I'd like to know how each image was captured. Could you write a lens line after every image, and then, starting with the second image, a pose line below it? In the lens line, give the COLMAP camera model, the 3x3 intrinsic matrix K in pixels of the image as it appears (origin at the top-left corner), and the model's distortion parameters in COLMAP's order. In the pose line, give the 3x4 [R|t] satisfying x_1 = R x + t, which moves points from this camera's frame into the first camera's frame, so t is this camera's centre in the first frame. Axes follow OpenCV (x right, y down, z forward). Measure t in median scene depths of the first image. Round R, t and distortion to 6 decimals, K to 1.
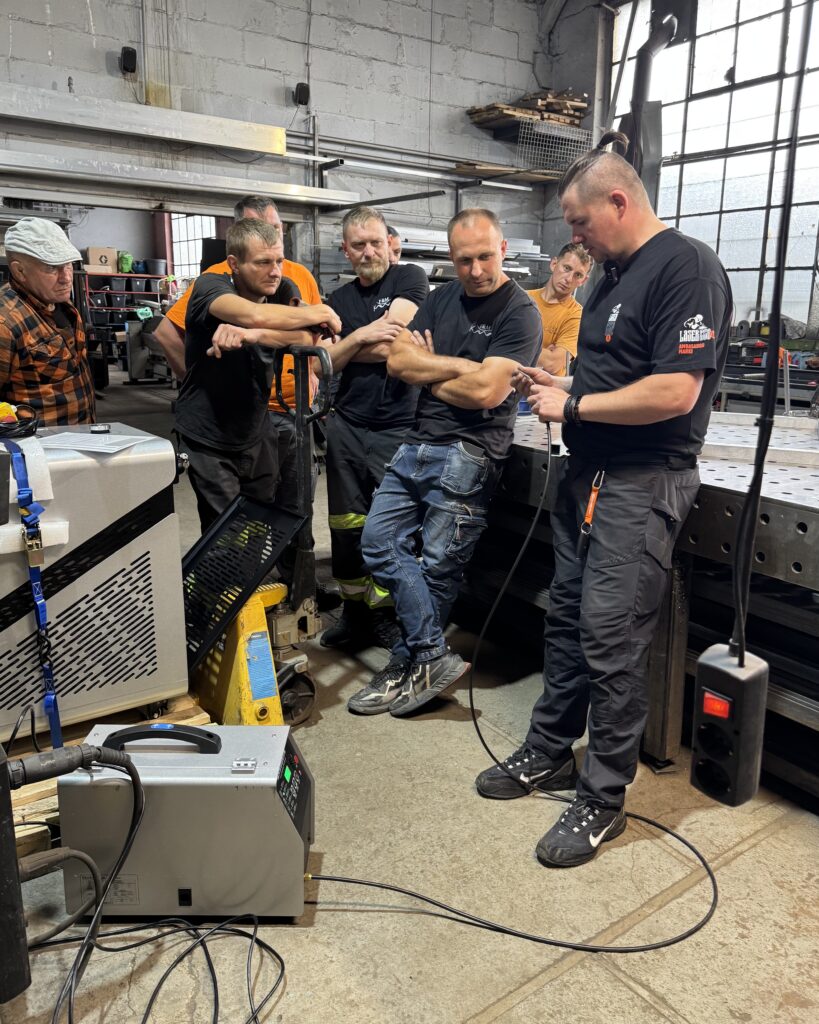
lens RADIAL K [[786.5, 0, 406.7], [0, 786.5, 510.7], [0, 0, 1]] dist [0.034499, -0.032603]
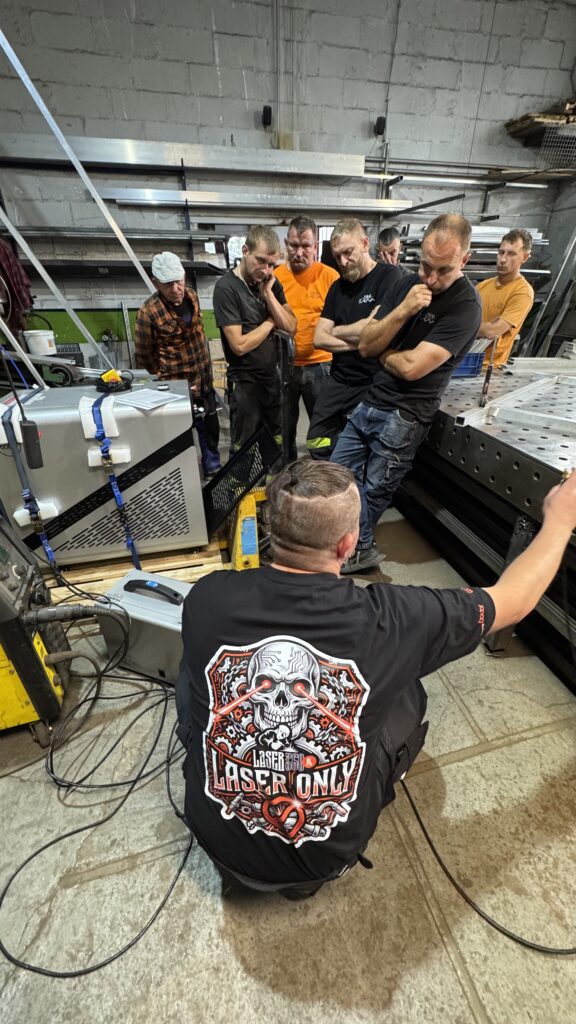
lens RADIAL K [[392.1, 0, 287.5], [0, 392.1, 510.5], [0, 0, 1]] dist [-0.000893, 0.000476]
pose [[0.932998, 0.163664, -0.320513, 0.058353], [-0.068342, 0.954977, 0.288700, -0.040455], [0.353333, -0.247452, 0.902177, 0.101901]]
